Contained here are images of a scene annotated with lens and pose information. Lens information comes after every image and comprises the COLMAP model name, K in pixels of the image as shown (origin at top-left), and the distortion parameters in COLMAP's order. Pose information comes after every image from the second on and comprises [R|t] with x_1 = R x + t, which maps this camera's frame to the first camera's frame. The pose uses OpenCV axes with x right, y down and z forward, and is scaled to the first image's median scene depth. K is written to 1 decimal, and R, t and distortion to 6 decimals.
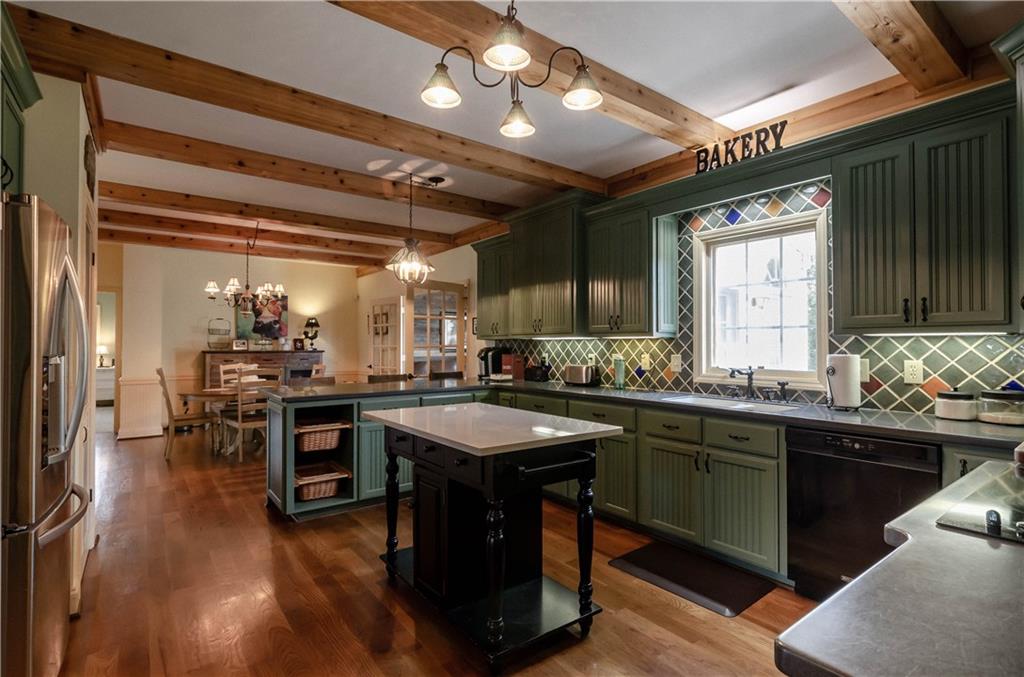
lens RADIAL K [[488.4, 0, 520.5], [0, 488.4, 333.8], [0, 0, 1]] dist [-0.000300, 0.000039]
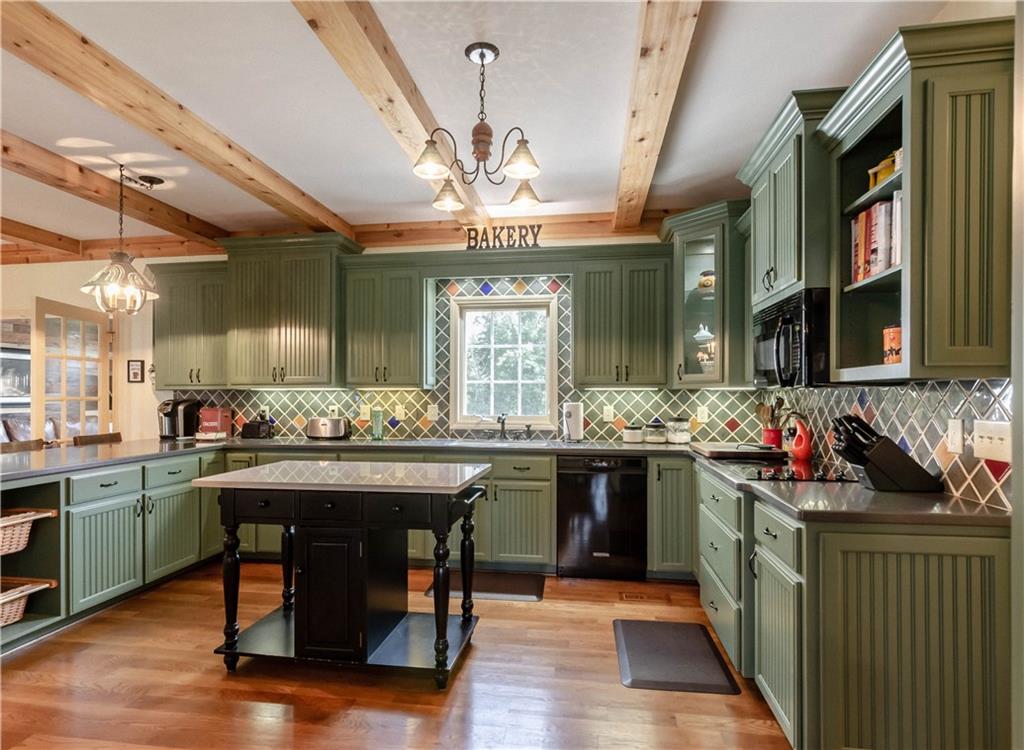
lens RADIAL K [[541.4, 0, 509.8], [0, 541.4, 393.9], [0, 0, 1]] dist [0.001346, -0.002080]
pose [[0.726703, 0.000661, 0.686951, -0.403910], [-0.014269, 0.999798, 0.014132, -0.002145], [-0.686803, -0.020072, 0.726566, -0.005042]]
